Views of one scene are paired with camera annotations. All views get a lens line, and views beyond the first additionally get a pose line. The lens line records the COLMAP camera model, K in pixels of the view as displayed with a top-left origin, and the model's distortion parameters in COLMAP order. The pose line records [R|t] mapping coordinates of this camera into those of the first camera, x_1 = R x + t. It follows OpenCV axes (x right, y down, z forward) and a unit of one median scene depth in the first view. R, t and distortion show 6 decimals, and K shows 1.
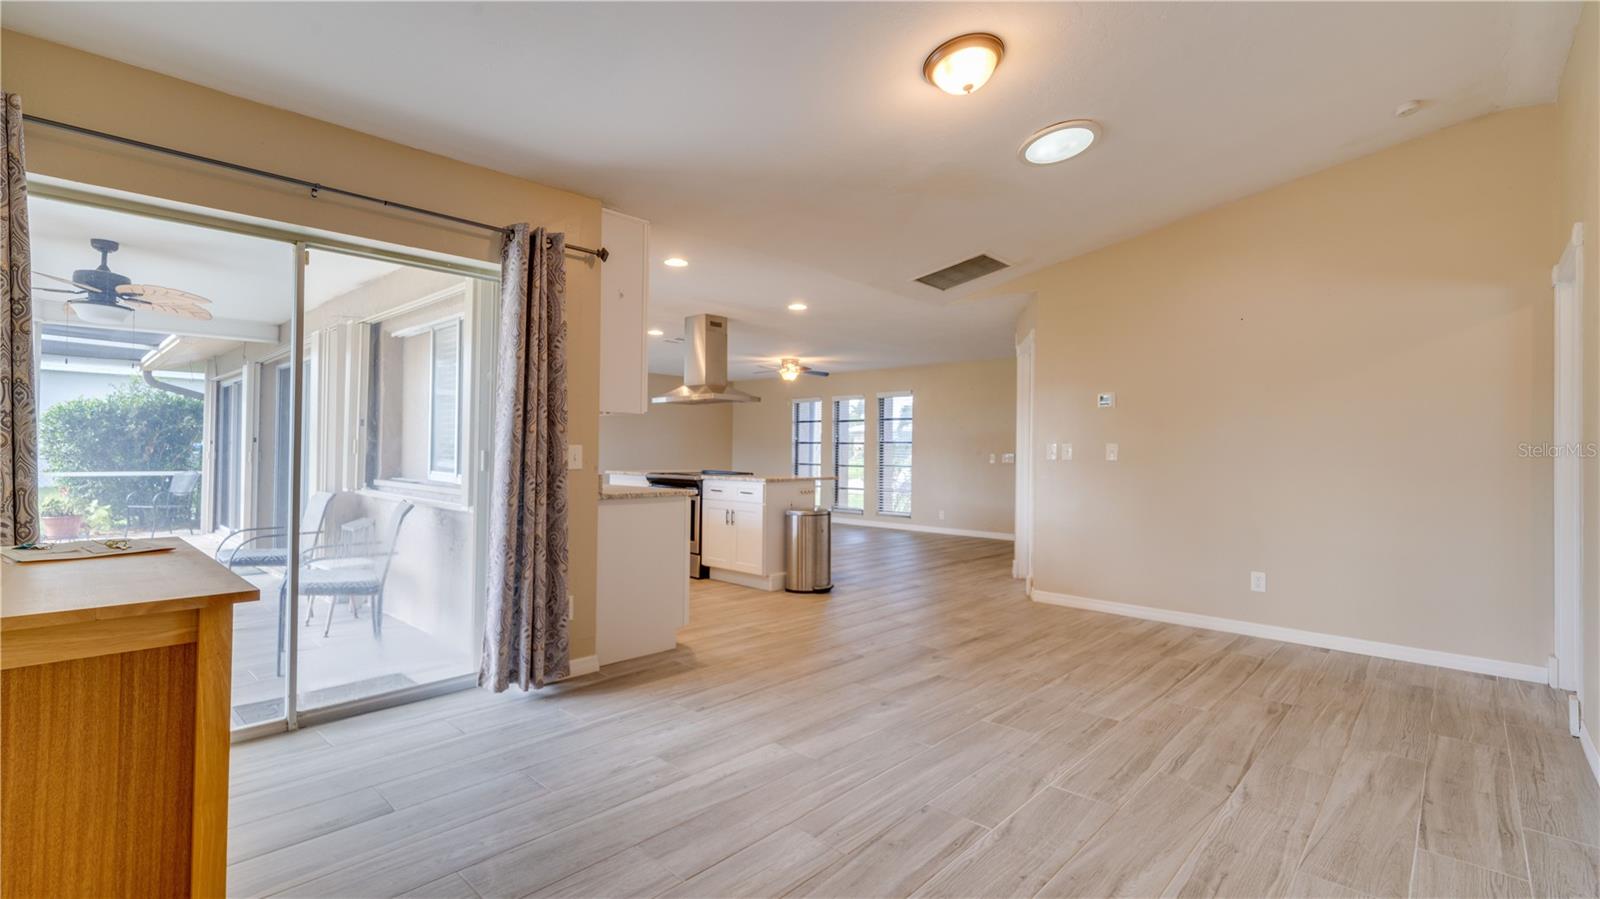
lens RADIAL K [[710.6, 0, 812.3], [0, 710.6, 443.0], [0, 0, 1]] dist [-0.012470, 0.000013]
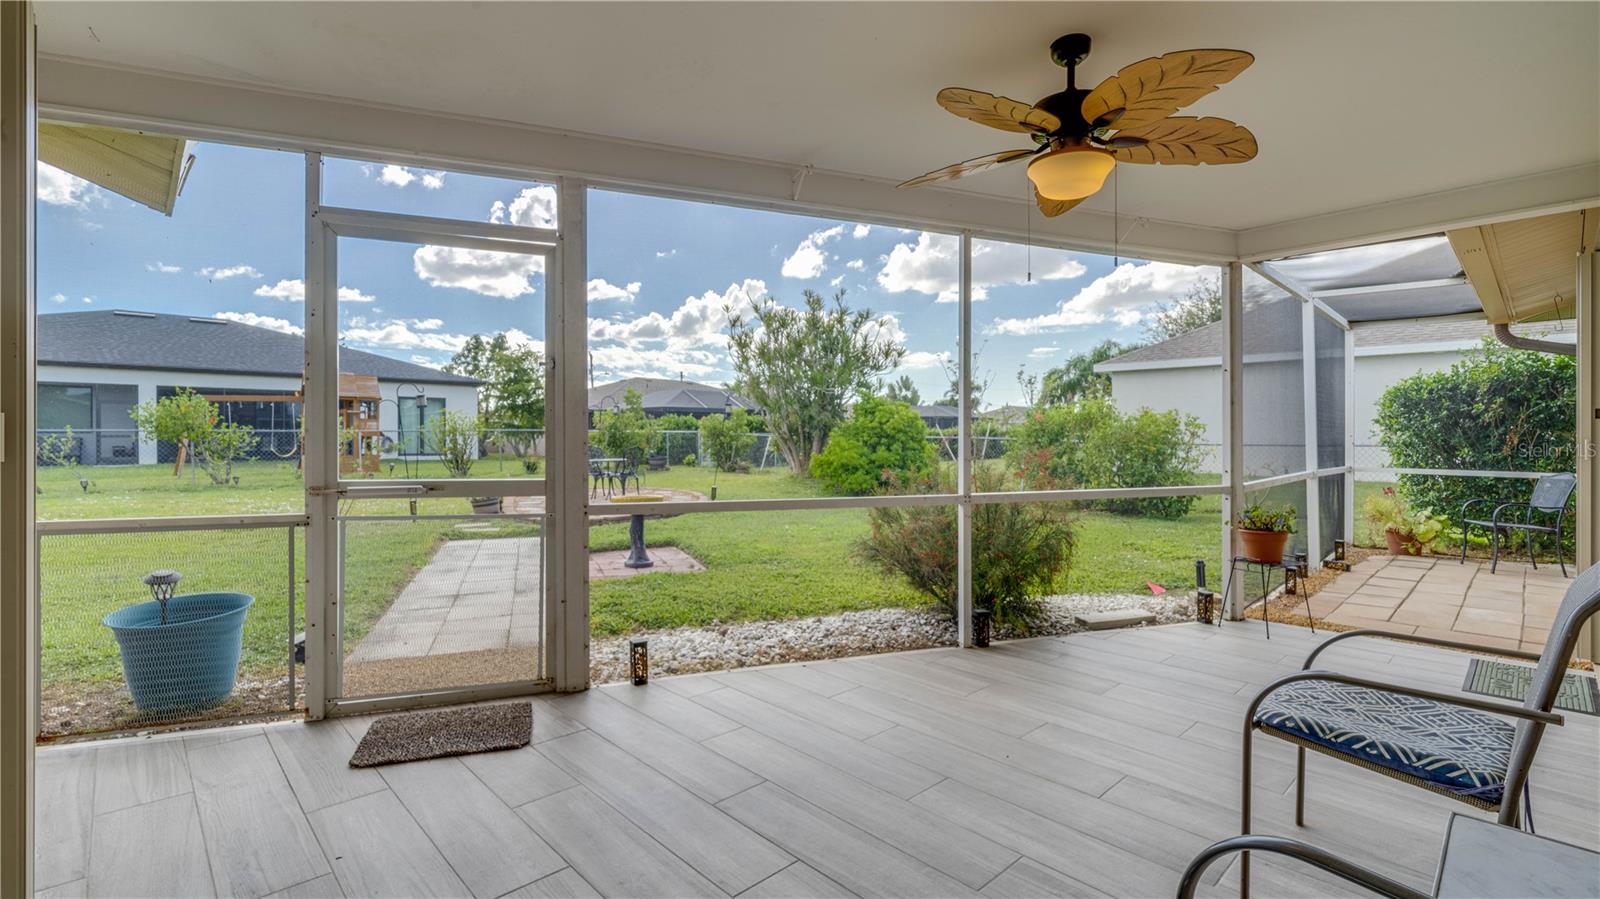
lens RADIAL K [[710.6, 0, 798.6], [0, 710.6, 439.9], [0, 0, 1]] dist [-0.012470, 0.000013]
pose [[-0.084578, -0.006508, -0.996396, -0.208888], [0.010476, 0.999918, -0.007420, 0.008125], [0.996362, -0.011066, -0.084503, 0.380252]]
